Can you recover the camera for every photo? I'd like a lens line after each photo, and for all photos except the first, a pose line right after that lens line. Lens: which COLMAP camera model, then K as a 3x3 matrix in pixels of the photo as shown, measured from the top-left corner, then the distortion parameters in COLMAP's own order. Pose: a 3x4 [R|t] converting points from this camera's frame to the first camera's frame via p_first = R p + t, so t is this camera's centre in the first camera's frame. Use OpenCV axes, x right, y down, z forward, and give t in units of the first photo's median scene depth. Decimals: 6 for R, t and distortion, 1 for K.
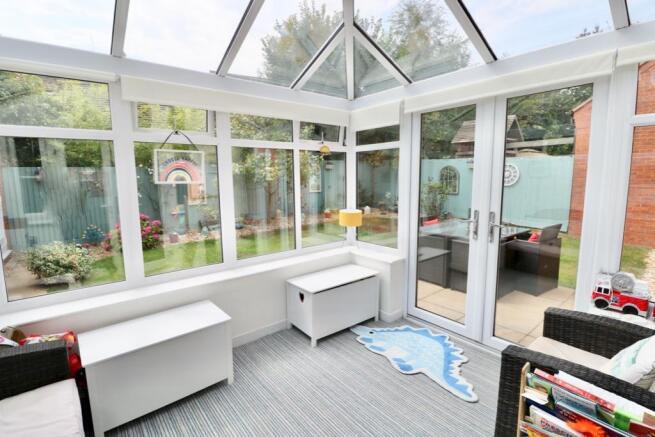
lens RADIAL K [[313.5, 0, 327.5], [0, 313.5, 218.5], [0, 0, 1]] dist [-0.001647, -0.000233]
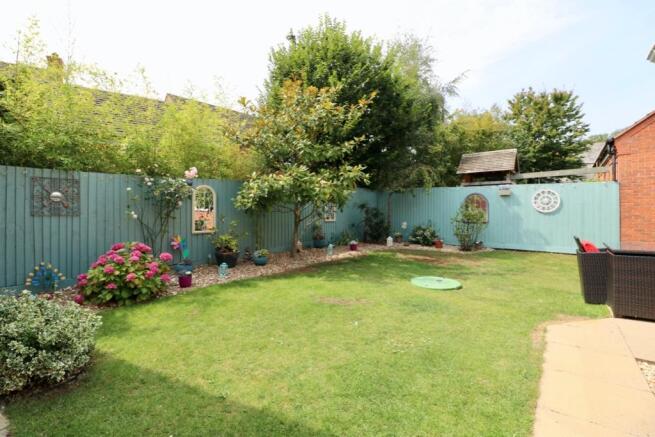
lens RADIAL K [[305.4, 0, 328.3], [0, 305.4, 215.5], [0, 0, 1]] dist [-0.010004, -0.000903]
pose [[0.973093, 0.011611, 0.230118, -0.346817], [0.019406, 0.991050, -0.132070, 0.018684], [-0.229592, 0.132982, 0.964159, 0.289819]]
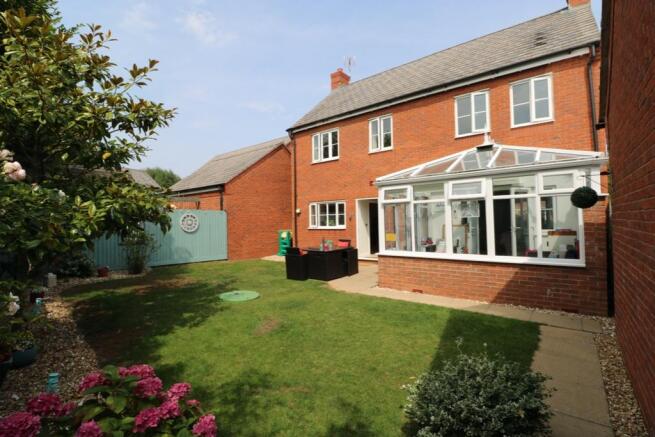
lens RADIAL K [[305.4, 0, 328.3], [0, 305.4, 215.5], [0, 0, 1]] dist [-0.010004, -0.000903]
pose [[-0.235987, 0.038398, 0.970997, -0.848010], [0.146431, 0.989215, -0.003530, -0.099913], [-0.960660, 0.141351, -0.239065, 0.887670]]
